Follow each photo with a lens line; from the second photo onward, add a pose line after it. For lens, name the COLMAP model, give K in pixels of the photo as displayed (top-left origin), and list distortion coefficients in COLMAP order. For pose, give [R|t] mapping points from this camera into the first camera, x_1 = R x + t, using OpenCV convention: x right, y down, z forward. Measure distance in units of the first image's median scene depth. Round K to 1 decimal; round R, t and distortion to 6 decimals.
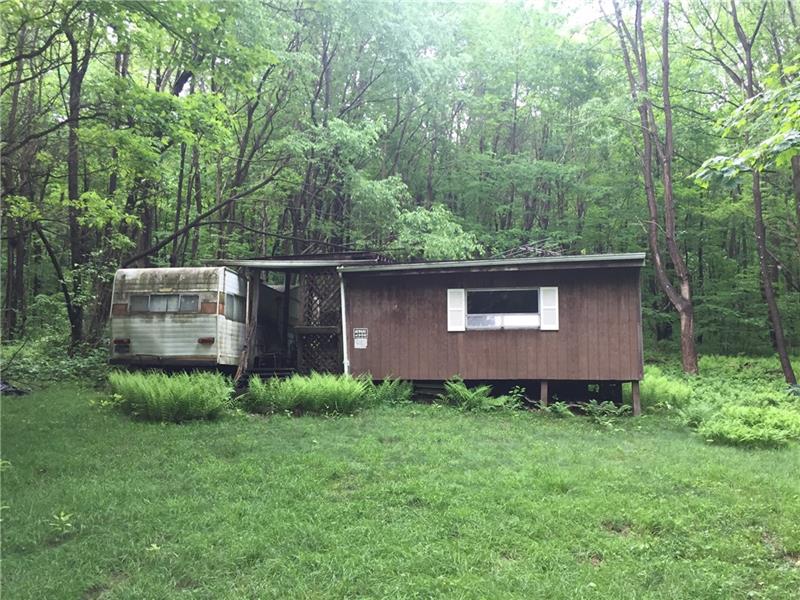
lens RADIAL K [[664.6, 0, 399.5], [0, 664.6, 295.3], [0, 0, 1]] dist [0.010522, -0.002115]
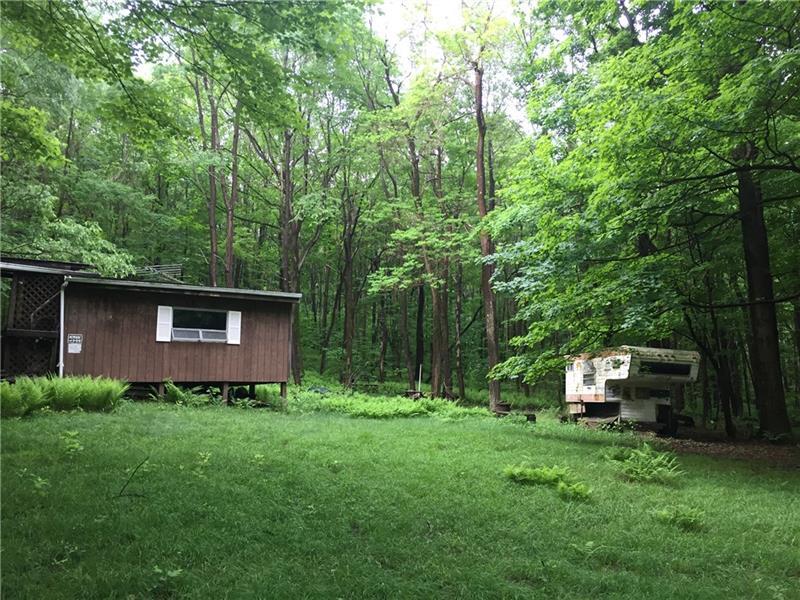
lens RADIAL K [[664.6, 0, 400.6], [0, 664.6, 301.7], [0, 0, 1]] dist [0.010522, -0.002115]
pose [[0.648133, 0.093566, 0.755757, -0.553745], [-0.083290, 0.995179, -0.051779, 0.009051], [-0.756959, -0.029387, 0.652802, -0.107992]]
